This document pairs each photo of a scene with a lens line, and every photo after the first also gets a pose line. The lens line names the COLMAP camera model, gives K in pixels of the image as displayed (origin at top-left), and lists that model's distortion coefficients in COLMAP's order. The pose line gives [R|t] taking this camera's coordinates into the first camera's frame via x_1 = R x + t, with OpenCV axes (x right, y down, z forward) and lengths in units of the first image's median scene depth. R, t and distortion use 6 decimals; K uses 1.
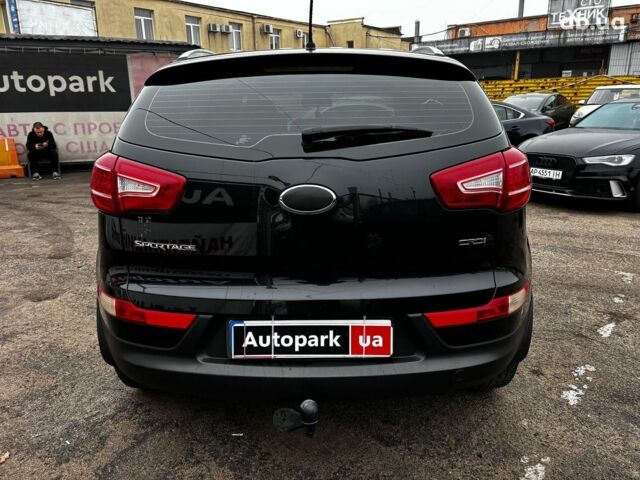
lens RADIAL K [[476.1, 0, 320.0], [0, 476.1, 240.0], [0, 0, 1]] dist [0.130620, -0.168230]
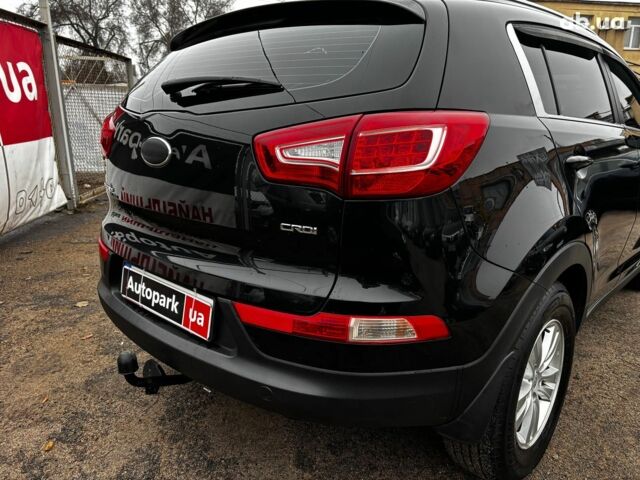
lens RADIAL K [[483.0, 0, 323.7], [0, 483.0, 244.0], [0, 0, 1]] dist [0.067990, -0.078704]
pose [[0.744667, 0.189969, -0.639830, 0.846374], [-0.196193, 0.978590, 0.062210, -0.029047], [0.637949, 0.079204, 0.765994, 0.438425]]
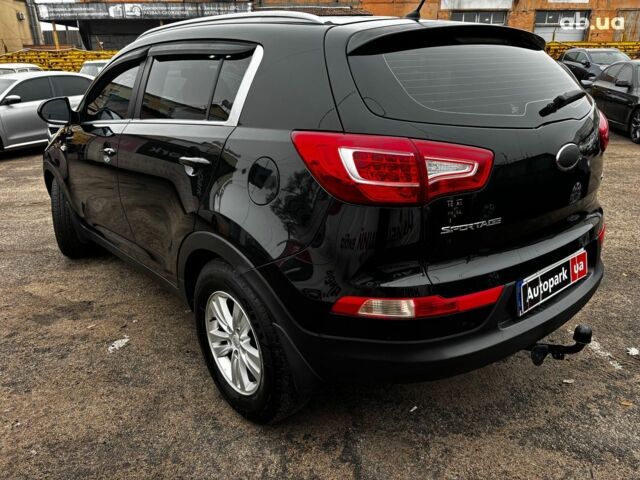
lens RADIAL K [[483.0, 0, 323.7], [0, 483.0, 244.0], [0, 0, 1]] dist [0.067990, -0.078704]
pose [[0.754995, -0.224471, 0.616113, -1.154306], [0.186751, 0.974279, 0.126115, -0.129805], [-0.628575, 0.019844, 0.777496, 0.430460]]
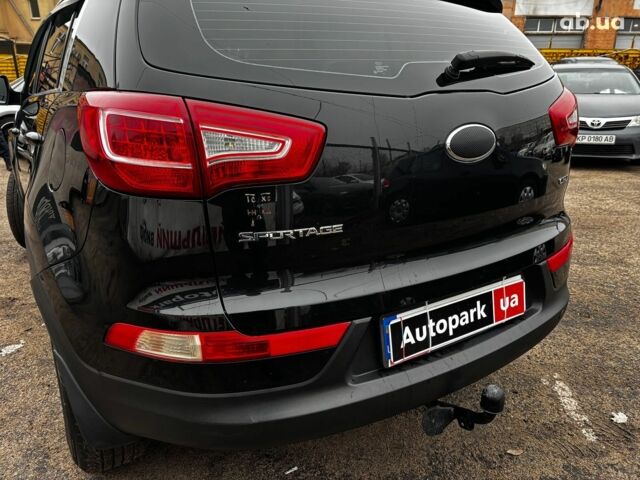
lens RADIAL K [[483.0, 0, 323.7], [0, 483.0, 244.0], [0, 0, 1]] dist [0.067990, -0.078704]
pose [[0.836395, -0.168895, 0.521457, -0.634937], [0.141007, 0.985625, 0.093064, -0.028419], [-0.529679, -0.004309, 0.848187, 0.415448]]
